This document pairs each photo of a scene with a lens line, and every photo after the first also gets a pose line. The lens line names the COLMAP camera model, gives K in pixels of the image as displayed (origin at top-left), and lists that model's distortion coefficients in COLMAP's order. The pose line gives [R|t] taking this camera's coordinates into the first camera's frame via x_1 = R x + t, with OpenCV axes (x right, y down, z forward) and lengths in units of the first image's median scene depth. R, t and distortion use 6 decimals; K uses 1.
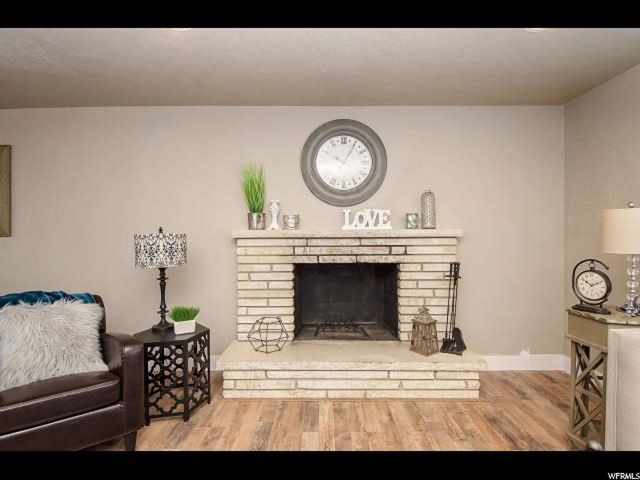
lens RADIAL K [[344.4, 0, 318.7], [0, 344.4, 243.6], [0, 0, 1]] dist [0.018574, -0.026409]
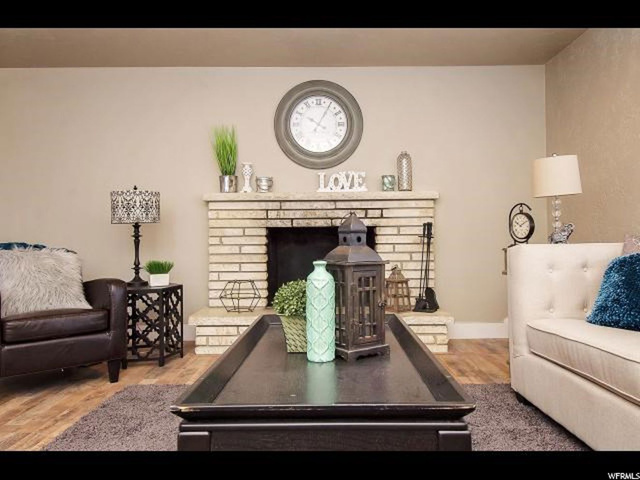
lens RADIAL K [[514.2, 0, 325.0], [0, 514.2, 235.2], [0, 0, 1]] dist [0.015351, 0.016957]
pose [[0.999951, -0.005207, 0.008396, 0.079422], [0.005518, 0.999285, -0.037416, 0.135969], [-0.008196, 0.037461, 0.999264, -0.451928]]
